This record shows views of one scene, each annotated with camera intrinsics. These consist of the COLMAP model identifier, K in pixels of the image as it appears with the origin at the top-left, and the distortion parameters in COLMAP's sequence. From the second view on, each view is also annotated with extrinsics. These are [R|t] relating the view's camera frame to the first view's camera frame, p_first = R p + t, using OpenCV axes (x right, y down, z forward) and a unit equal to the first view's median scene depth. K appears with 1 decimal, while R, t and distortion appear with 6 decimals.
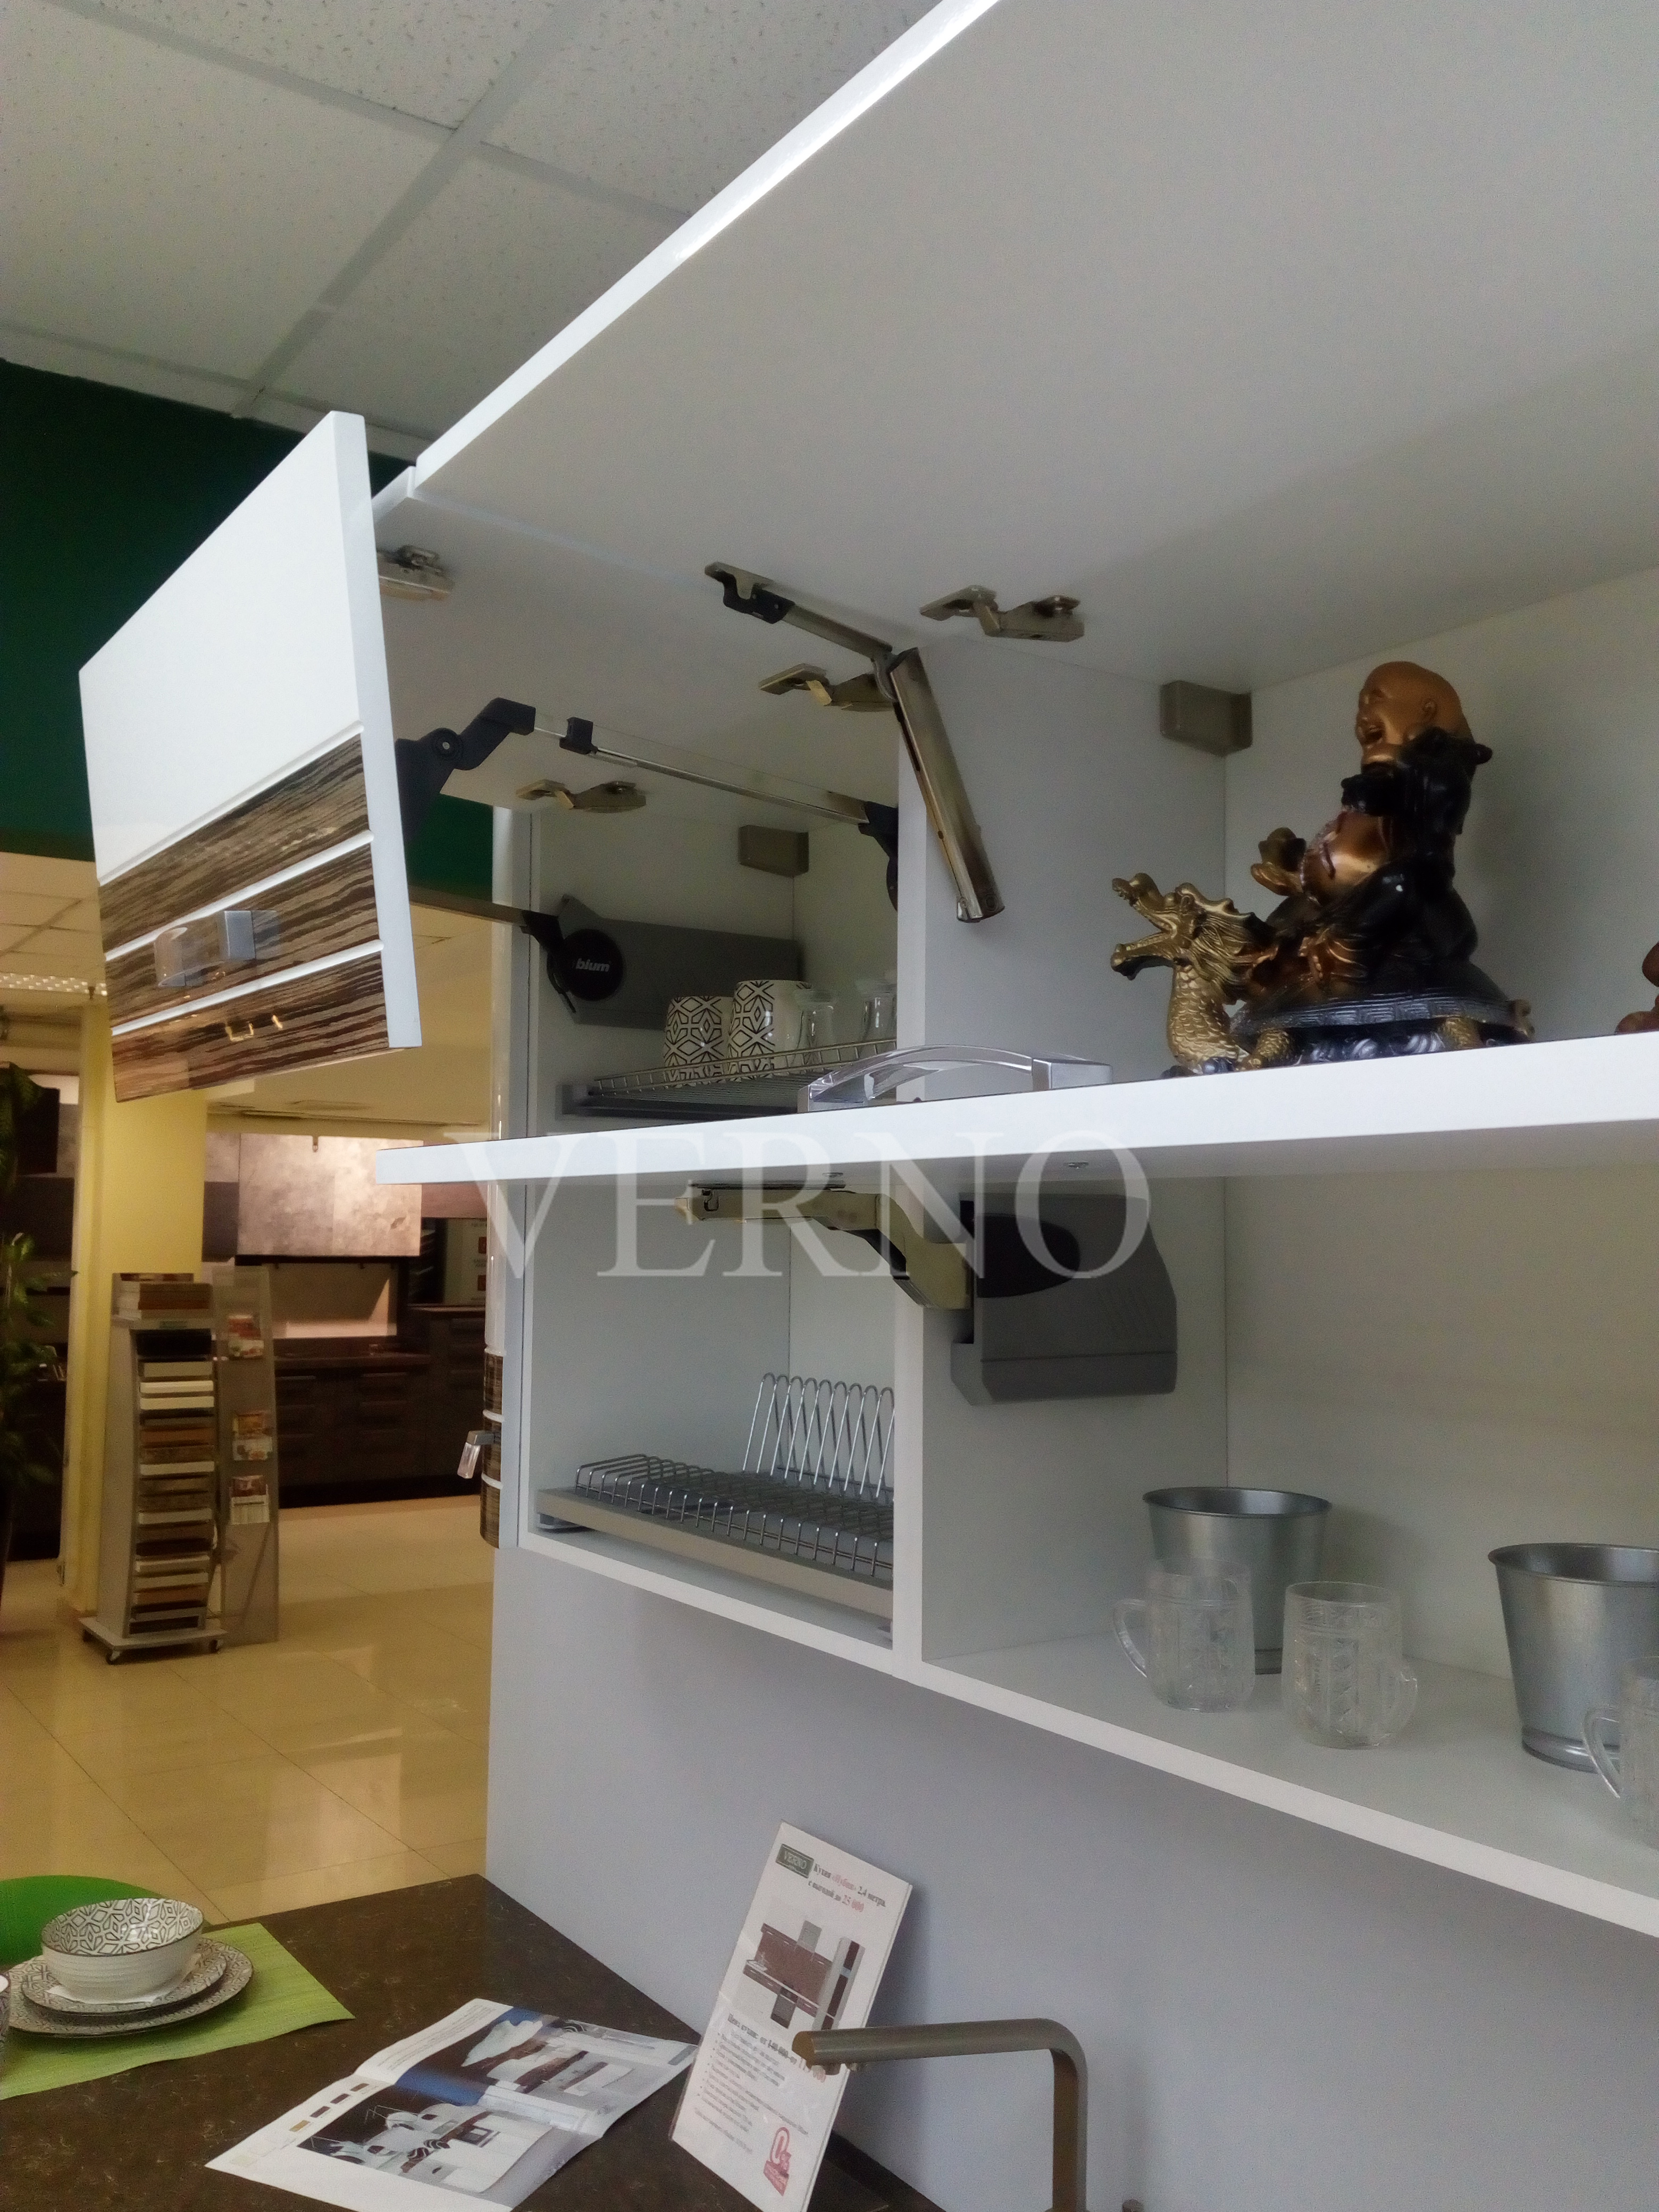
lens RADIAL K [[1842.6, 0, 830.2], [0, 1842.6, 1106.9], [0, 0, 1]] dist [-0.013080, -0.001183]
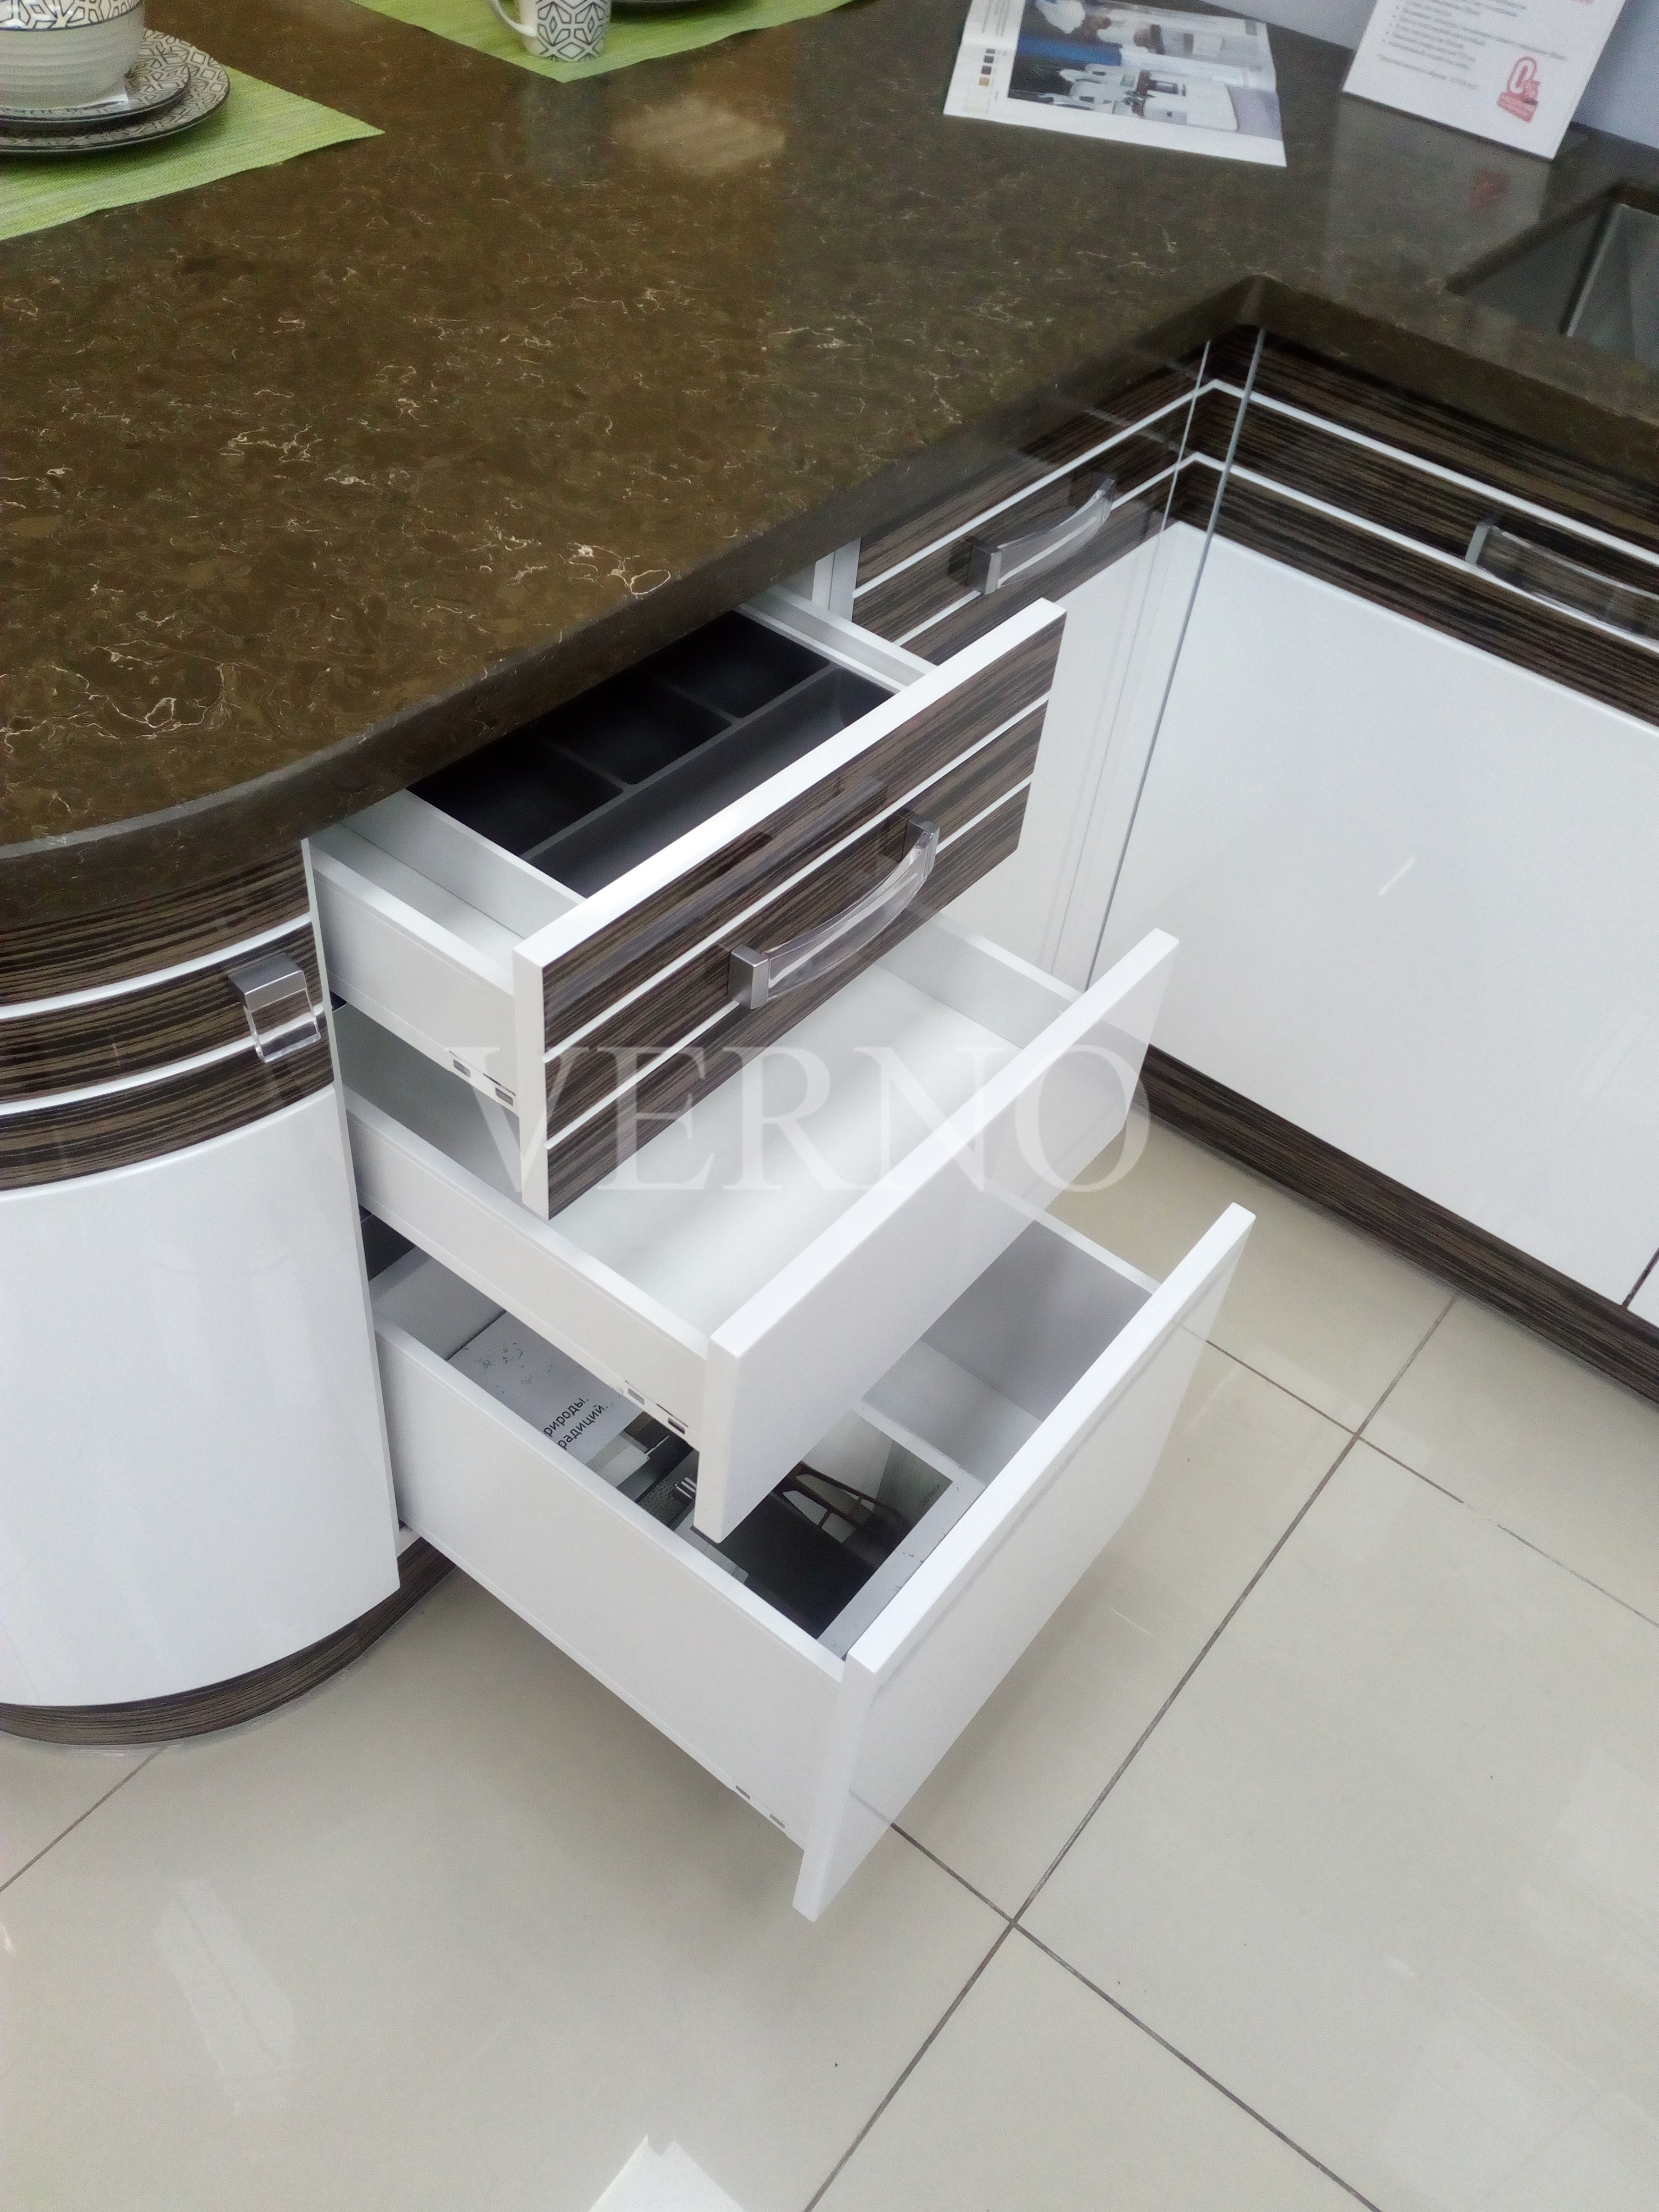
lens RADIAL K [[1842.6, 0, 827.5], [0, 1842.6, 1107.0], [0, 0, 1]] dist [-0.013080, -0.001183]
pose [[0.952434, -0.157057, 0.261155, -0.683896], [-0.102125, 0.642917, 0.759097, 0.200111], [-0.287123, -0.749660, 0.596297, 0.096920]]
